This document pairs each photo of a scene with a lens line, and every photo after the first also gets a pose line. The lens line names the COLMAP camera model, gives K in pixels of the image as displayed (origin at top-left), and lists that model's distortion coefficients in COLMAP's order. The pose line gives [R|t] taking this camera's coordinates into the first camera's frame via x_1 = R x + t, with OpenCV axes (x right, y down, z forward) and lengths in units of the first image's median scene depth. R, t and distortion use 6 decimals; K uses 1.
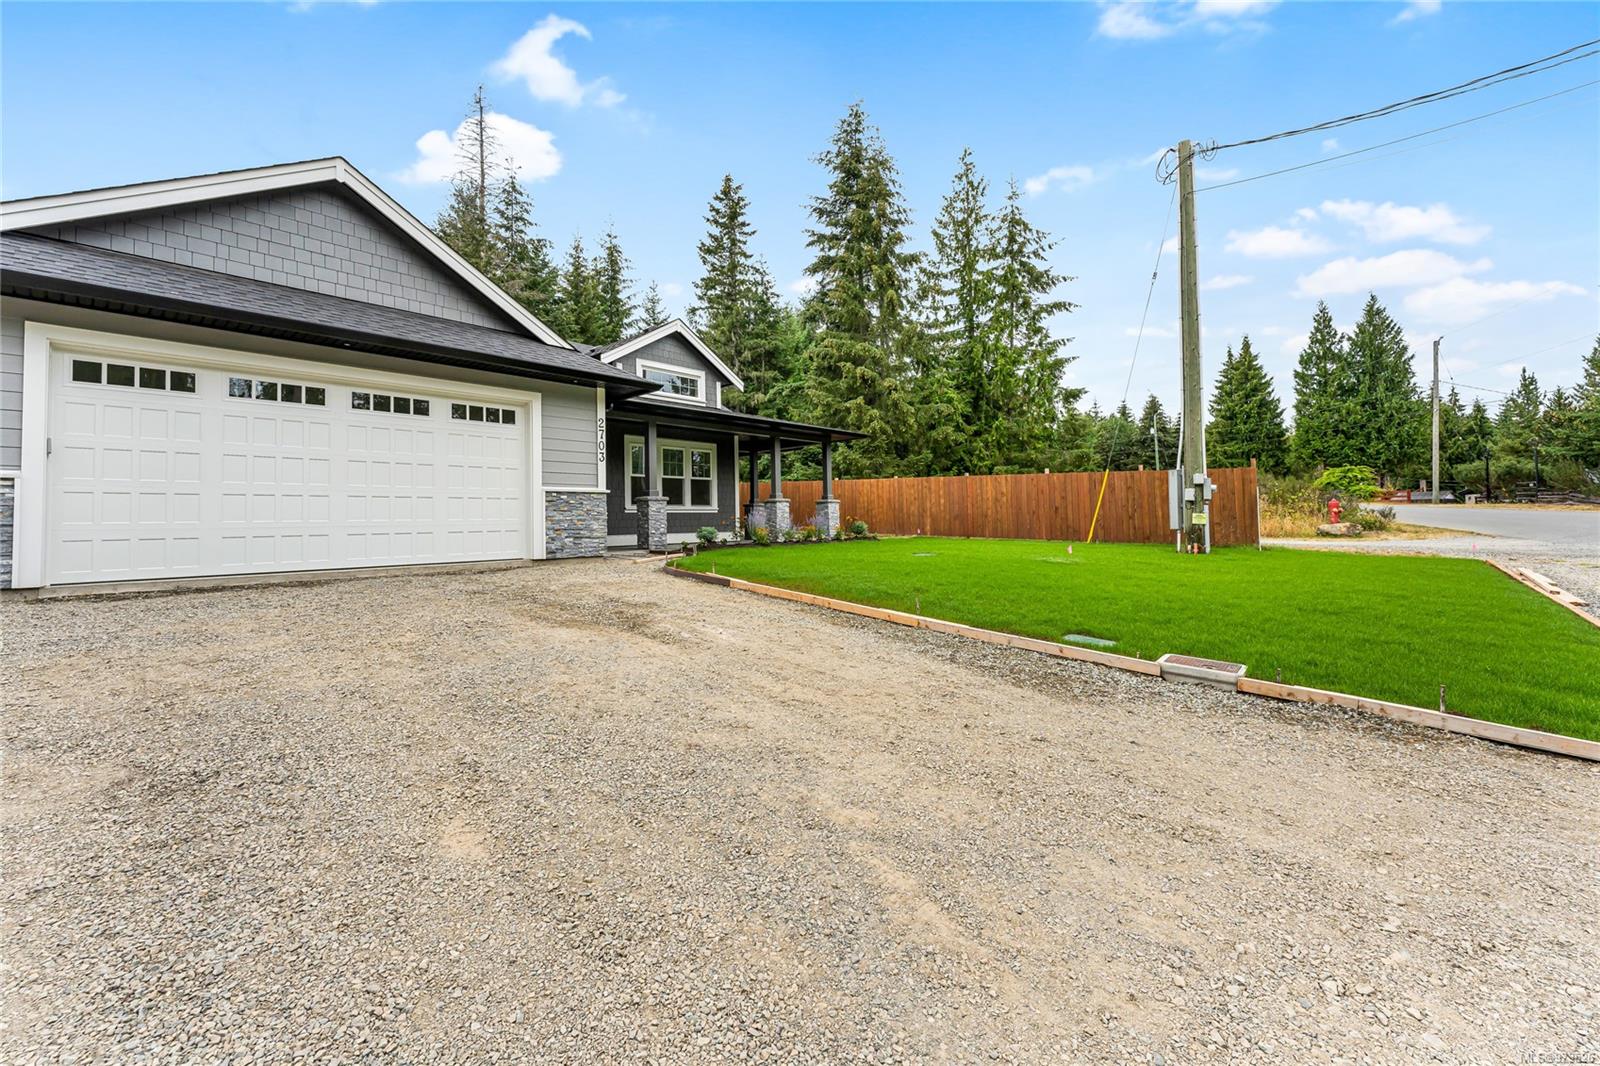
lens RADIAL K [[639.8, 0, 799.8], [0, 639.8, 519.6], [0, 0, 1]] dist [0.004558, -0.000362]
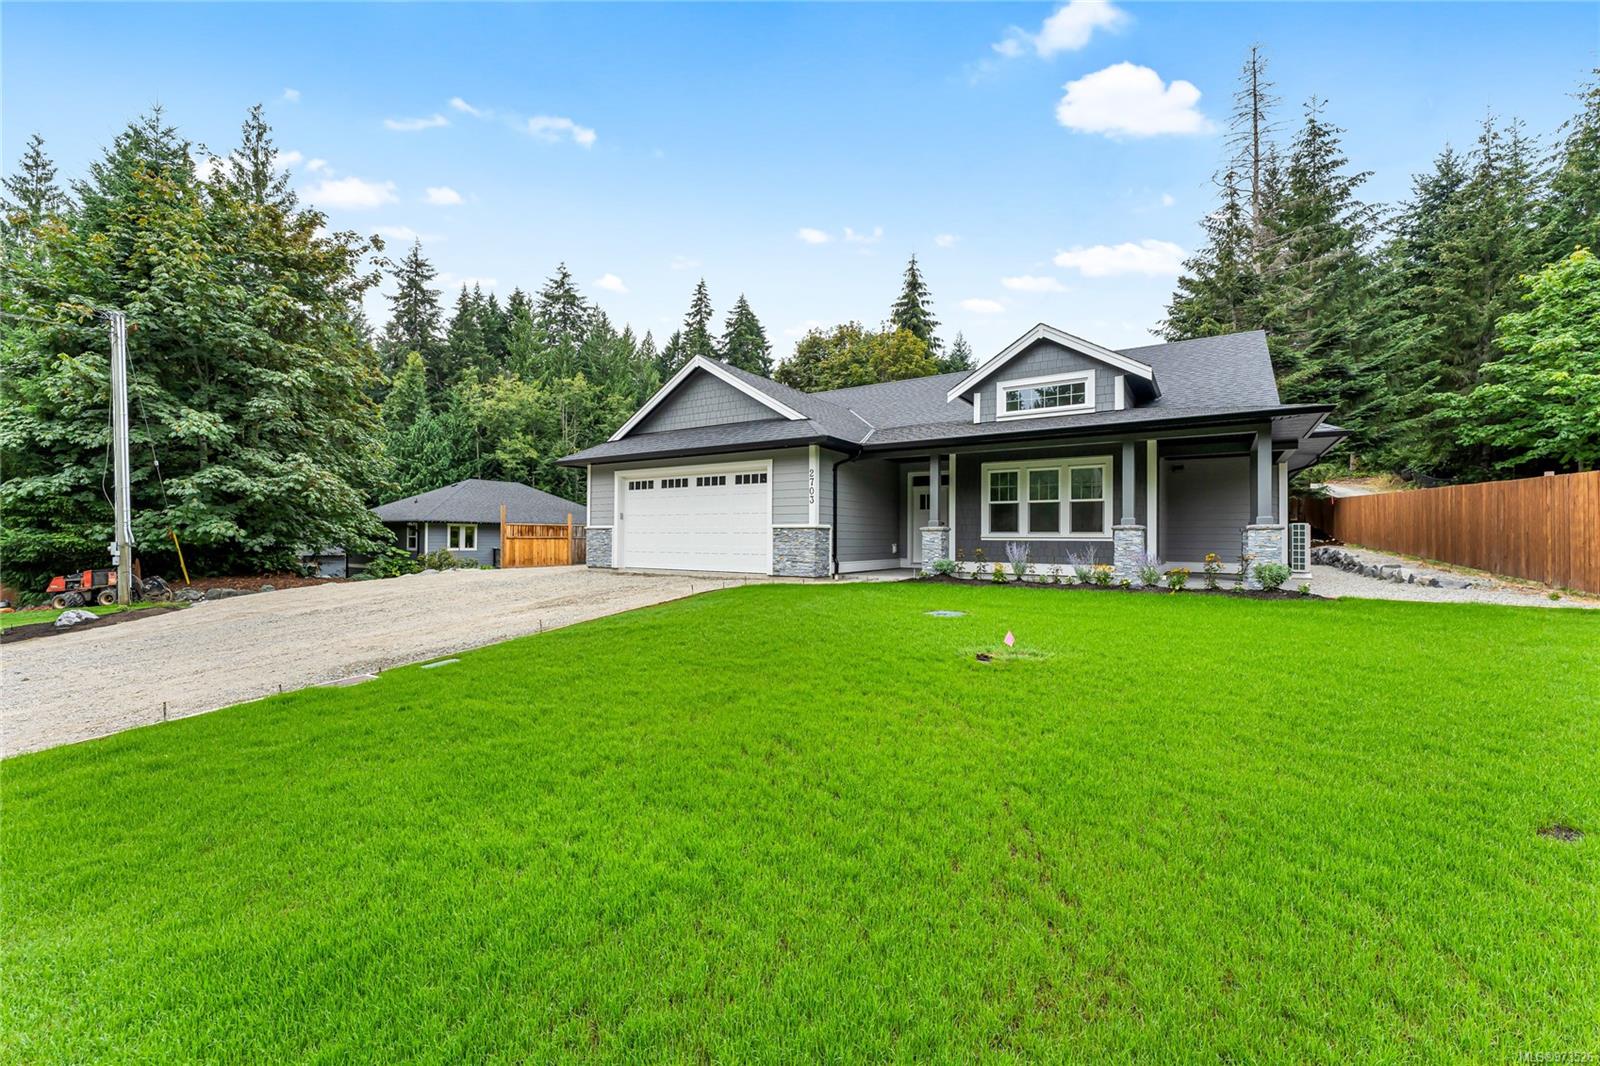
lens RADIAL K [[639.8, 0, 800.1], [0, 639.8, 535.8], [0, 0, 1]] dist [0.004558, -0.000362]
pose [[0.169744, 0.012681, -0.985407, 0.945061], [-0.004379, 0.999917, 0.012113, -0.040682], [0.985478, 0.002259, 0.169785, 0.765338]]
